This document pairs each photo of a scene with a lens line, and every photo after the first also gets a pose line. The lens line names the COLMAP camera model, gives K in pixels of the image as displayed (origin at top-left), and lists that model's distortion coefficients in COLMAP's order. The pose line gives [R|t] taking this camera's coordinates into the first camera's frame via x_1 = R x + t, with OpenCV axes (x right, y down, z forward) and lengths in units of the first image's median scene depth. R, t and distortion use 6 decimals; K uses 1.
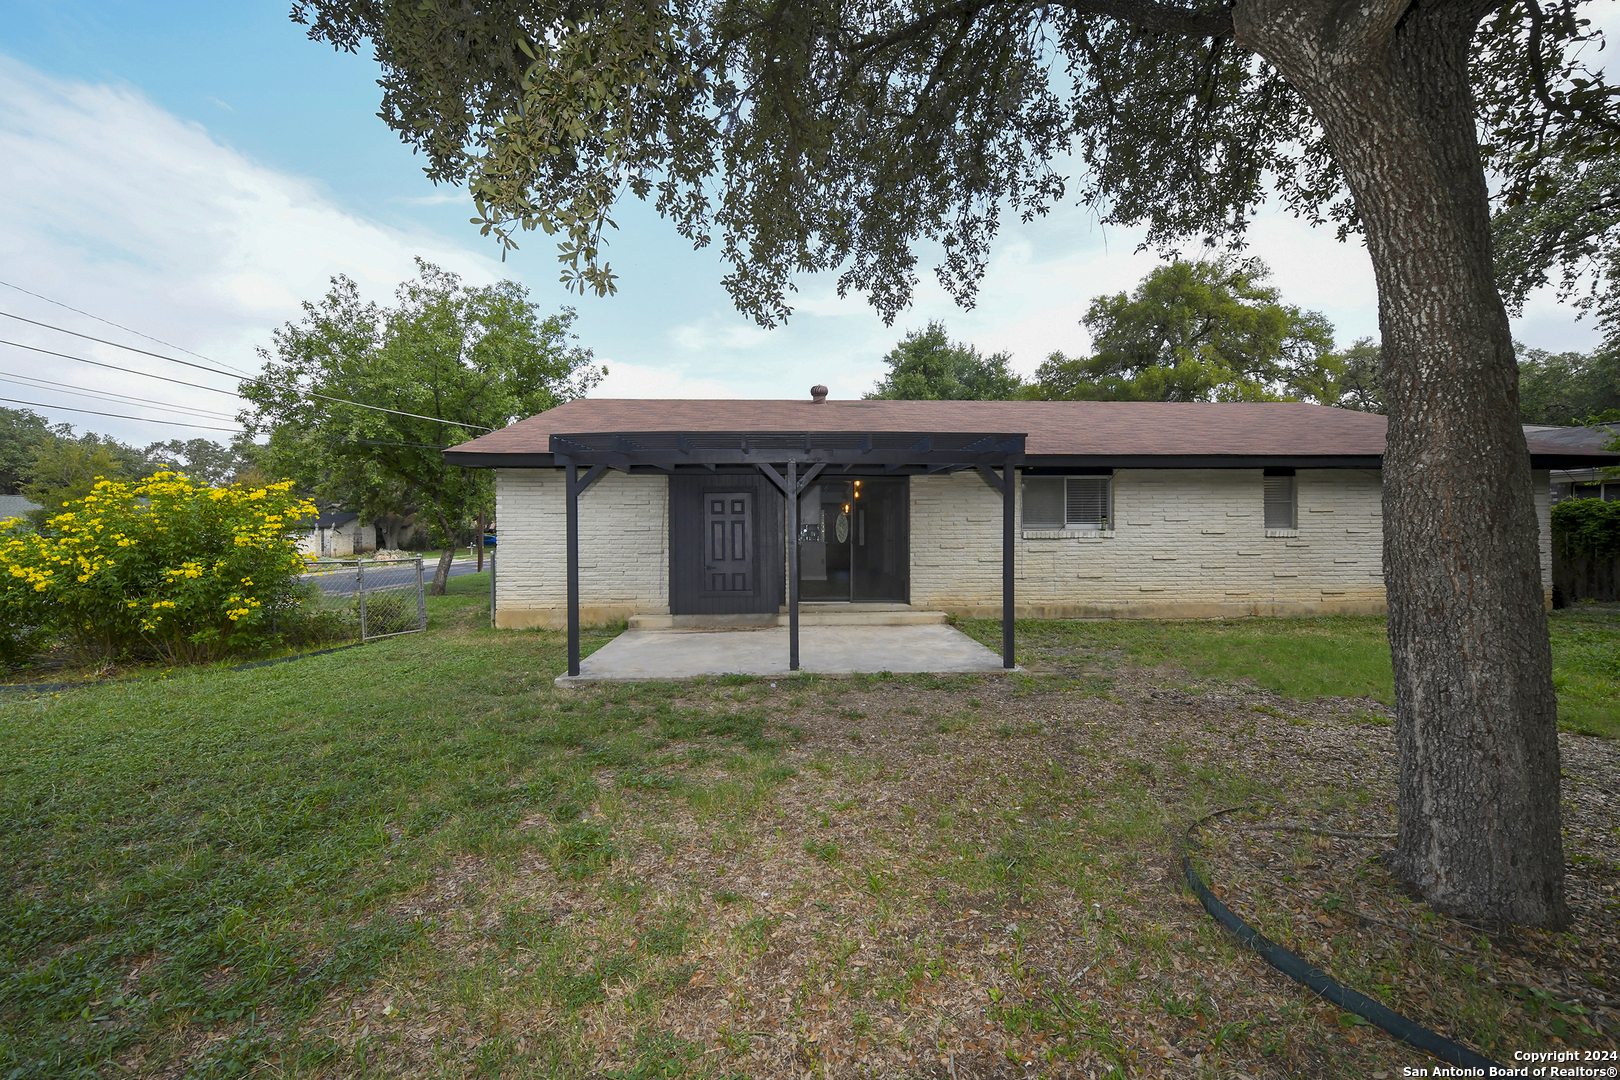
lens RADIAL K [[653.2, 0, 813.8], [0, 653.2, 536.2], [0, 0, 1]] dist [0.001853, -0.000113]
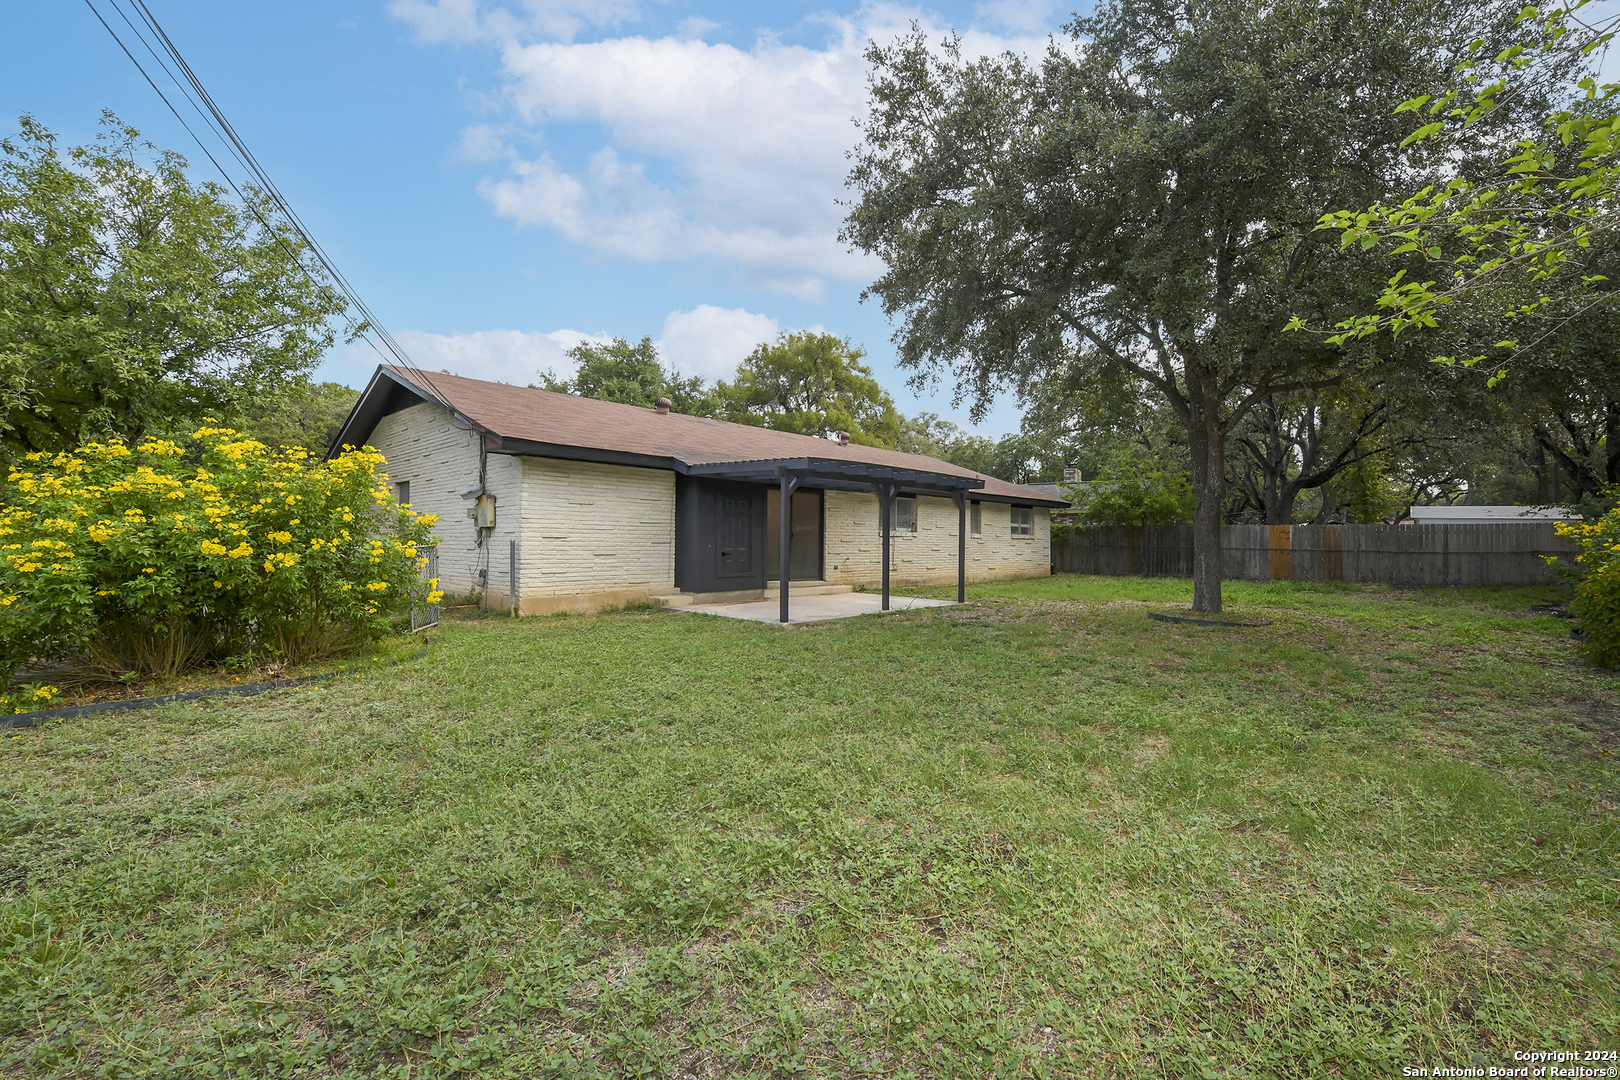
lens RADIAL K [[653.2, 0, 813.8], [0, 653.2, 536.2], [0, 0, 1]] dist [0.001853, -0.000113]
pose [[0.741281, 0.018884, 0.670929, -0.830330], [-0.028611, 0.999585, 0.003477, 0.002668], [-0.670585, -0.021773, 0.741513, -0.041222]]
